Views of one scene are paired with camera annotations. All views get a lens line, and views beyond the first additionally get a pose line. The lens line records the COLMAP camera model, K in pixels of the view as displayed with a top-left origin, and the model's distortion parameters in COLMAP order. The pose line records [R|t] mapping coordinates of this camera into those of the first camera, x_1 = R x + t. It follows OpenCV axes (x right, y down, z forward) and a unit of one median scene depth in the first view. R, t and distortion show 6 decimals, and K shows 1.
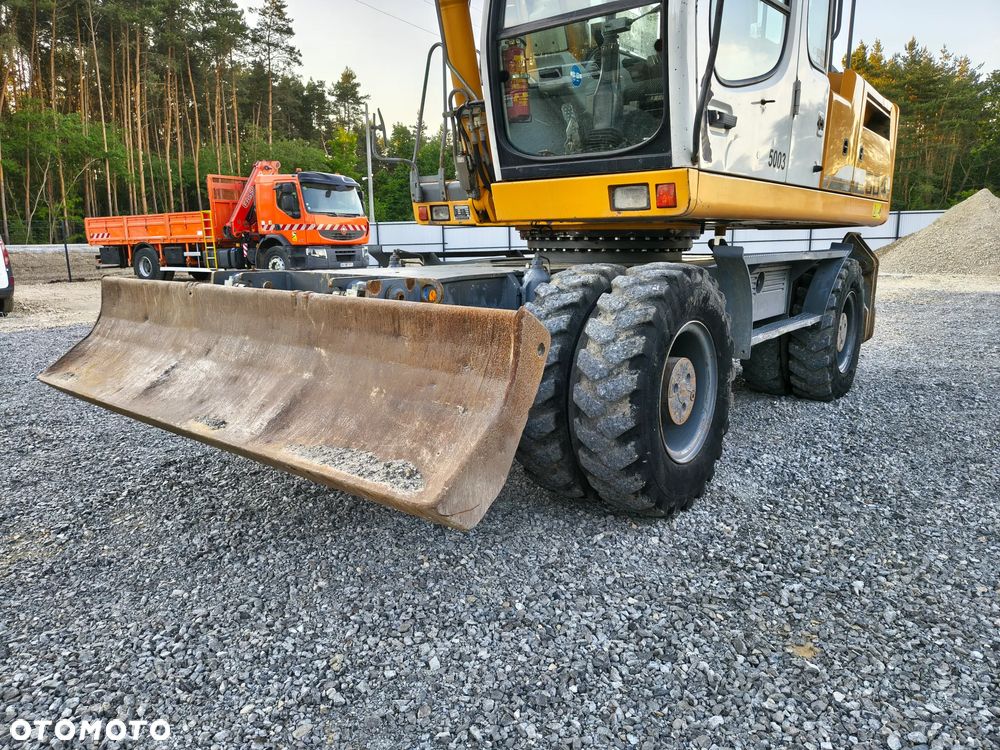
lens RADIAL K [[686.3, 0, 496.9], [0, 686.3, 375.1], [0, 0, 1]] dist [0.066017, -0.064802]
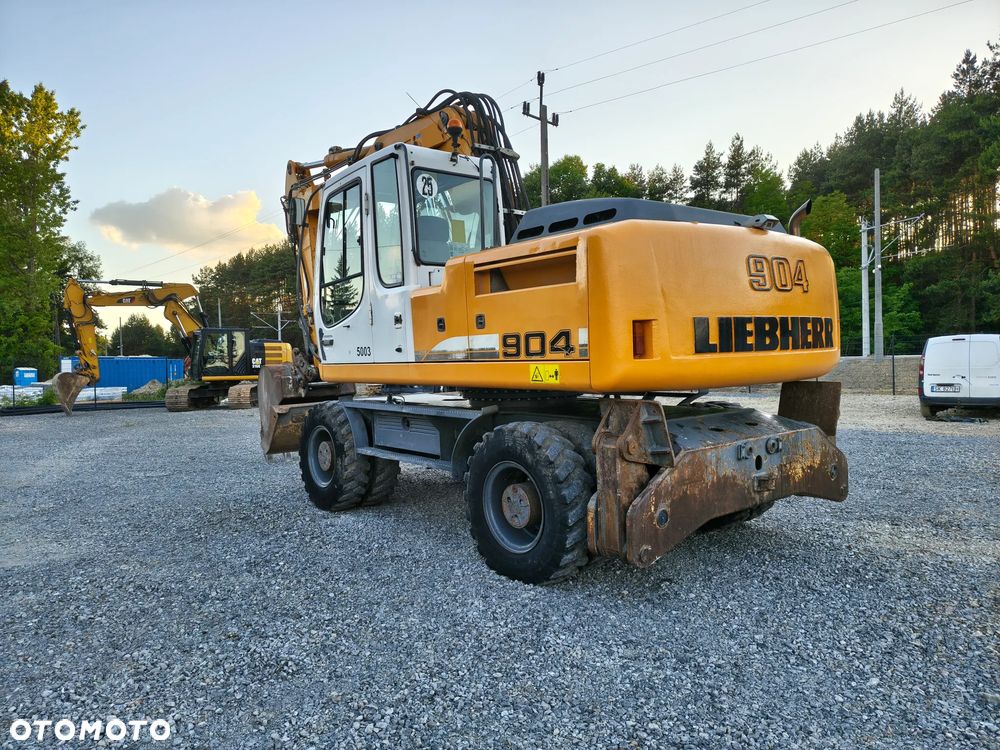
lens RADIAL K [[684.2, 0, 487.2], [0, 684.2, 365.0], [0, 0, 1]] dist [0.006774, 0.001635]
pose [[-0.217654, 0.030870, -0.975538, 0.402026], [-0.152551, 0.986140, 0.065241, -0.086355], [0.964031, 0.163019, -0.209928, 0.330539]]
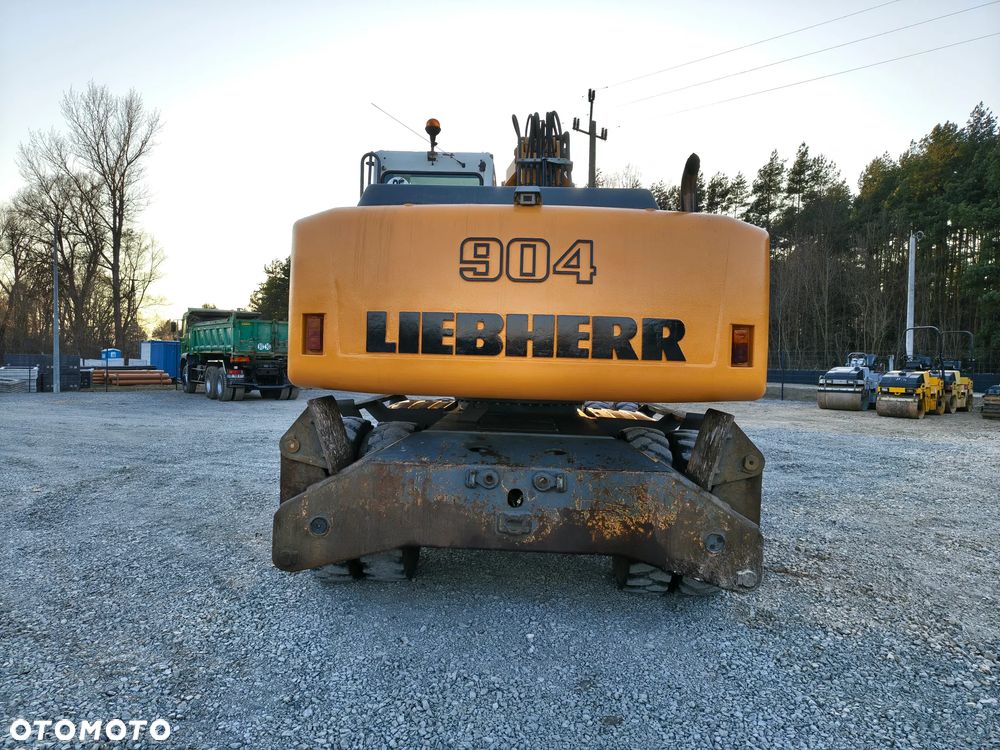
lens RADIAL K [[666.4, 0, 512.7], [0, 666.4, 374.5], [0, 0, 1]] dist [0.061286, 0.000087]
pose [[-0.781697, 0.000079, -0.623659, 0.255542], [-0.140128, 0.974409, 0.175761, -0.120068], [0.607712, 0.224784, -0.761681, 0.526041]]
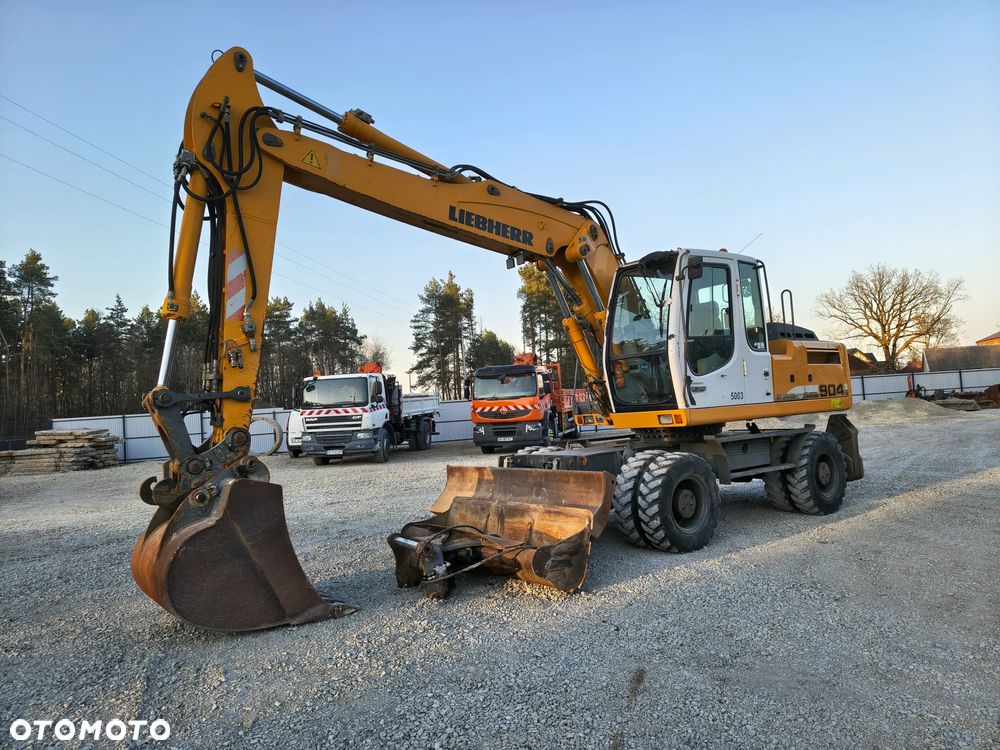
lens RADIAL K [[686.3, 0, 496.9], [0, 686.3, 375.1], [0, 0, 1]] dist [0.066017, -0.064802]
pose [[0.977506, -0.071078, -0.198570, 0.016976], [0.021979, 0.970706, -0.239265, 0.029799], [0.209759, 0.229518, 0.950433, -0.265600]]
